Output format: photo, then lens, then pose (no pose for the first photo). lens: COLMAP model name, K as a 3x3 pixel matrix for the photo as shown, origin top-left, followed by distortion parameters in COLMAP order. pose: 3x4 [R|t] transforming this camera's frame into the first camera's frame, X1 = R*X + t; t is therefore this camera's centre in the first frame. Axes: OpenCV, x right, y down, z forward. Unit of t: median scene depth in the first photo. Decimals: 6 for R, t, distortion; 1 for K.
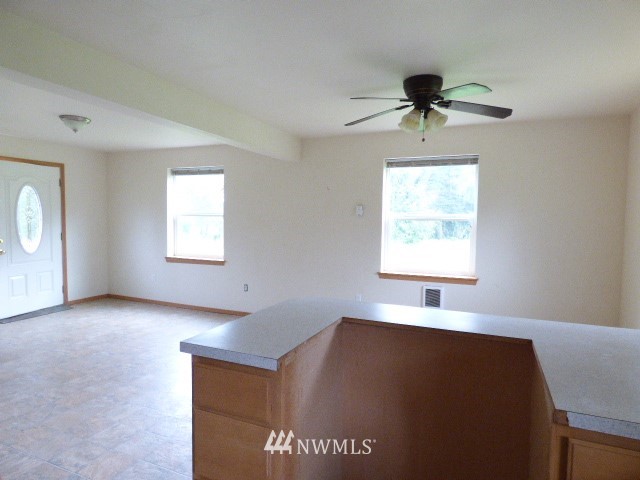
lens RADIAL K [[396.4, 0, 320.5], [0, 396.4, 241.3], [0, 0, 1]] dist [-0.001915, 0.000054]
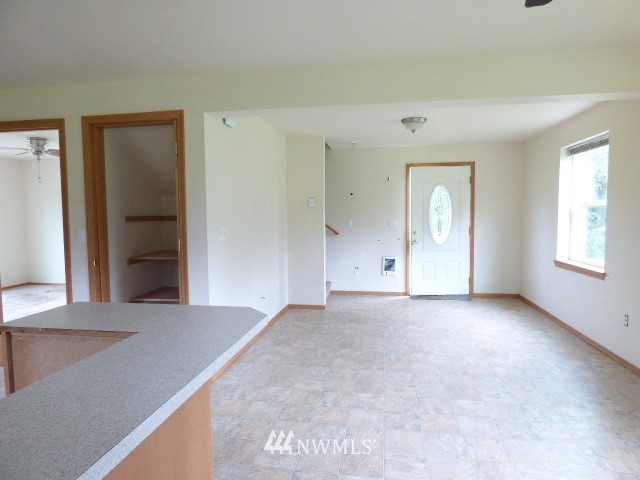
lens RADIAL K [[396.4, 0, 321.4], [0, 396.4, 238.6], [0, 0, 1]] dist [-0.001915, 0.000054]
pose [[0.256991, 0.045840, -0.965326, 0.282790], [-0.048892, 0.998212, 0.034385, -0.008952], [0.965176, 0.038360, 0.258773, 0.365354]]
